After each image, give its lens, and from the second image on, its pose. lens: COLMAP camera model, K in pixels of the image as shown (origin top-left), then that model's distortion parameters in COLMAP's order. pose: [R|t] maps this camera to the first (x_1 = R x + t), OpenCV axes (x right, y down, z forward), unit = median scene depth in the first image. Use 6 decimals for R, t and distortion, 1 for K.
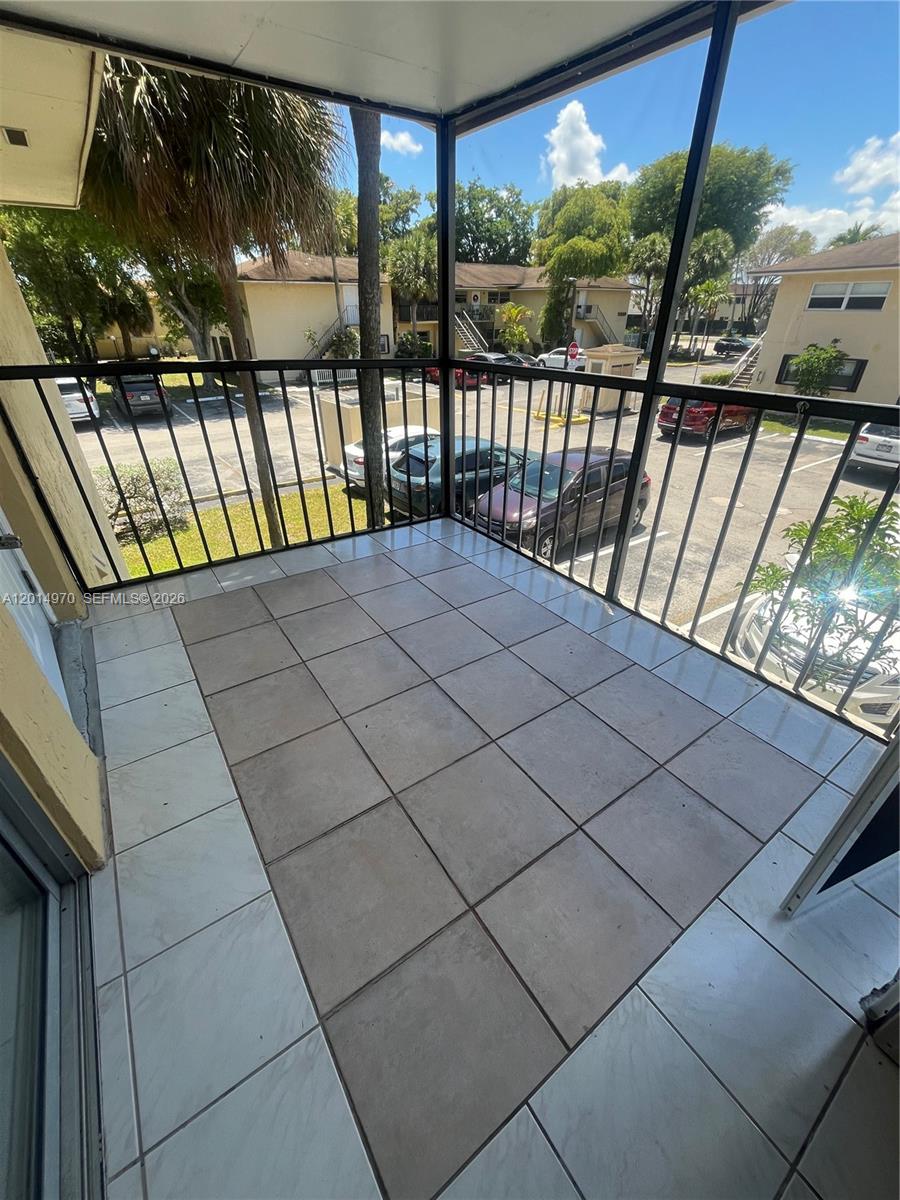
lens RADIAL K [[484.4, 0, 451.4], [0, 484.4, 600.1], [0, 0, 1]] dist [-0.000424, 0.000066]
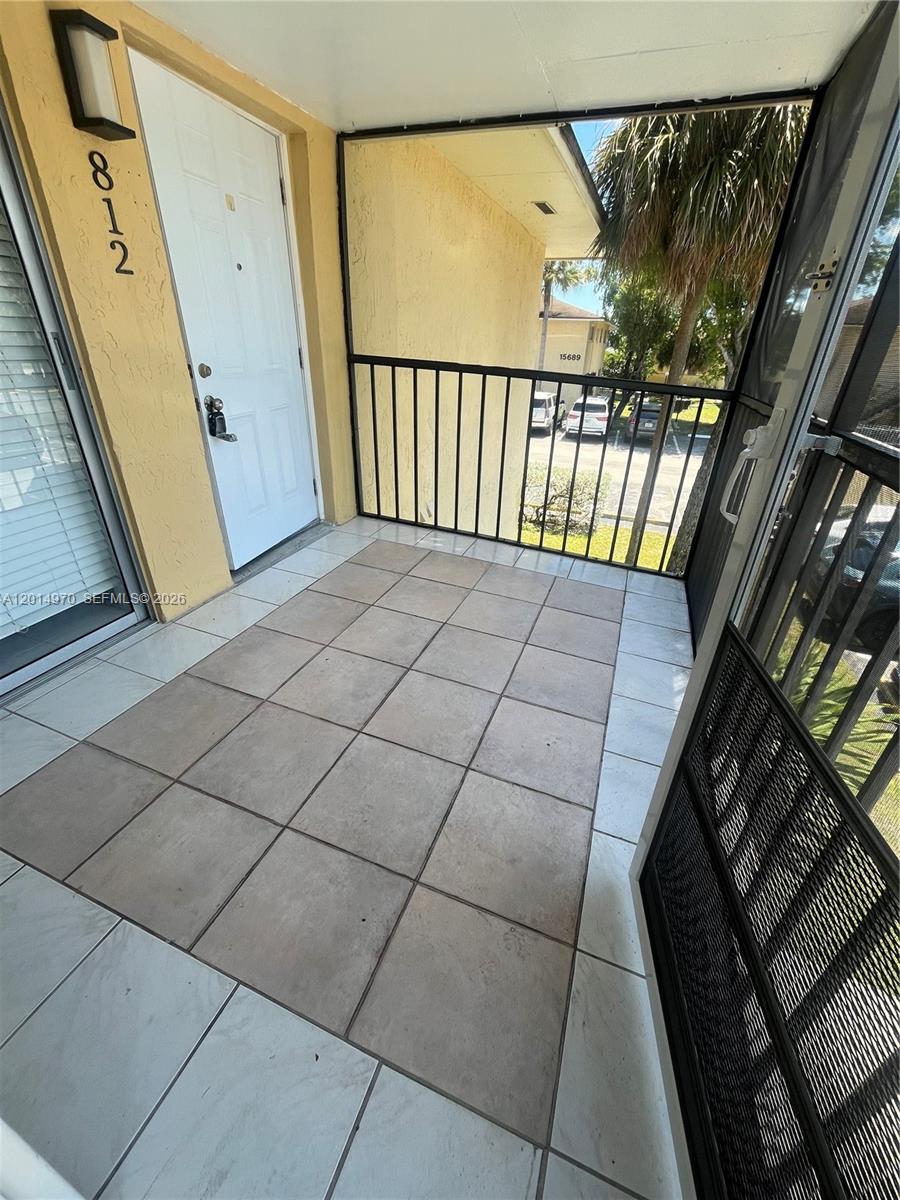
lens RADIAL K [[484.4, 0, 451.5], [0, 484.4, 600.2], [0, 0, 1]] dist [-0.000424, 0.000066]
pose [[0.559847, 0.406972, -0.721766, 0.710347], [-0.457429, 0.878106, 0.140315, -0.149955], [0.690891, 0.251602, 0.677765, 0.353363]]
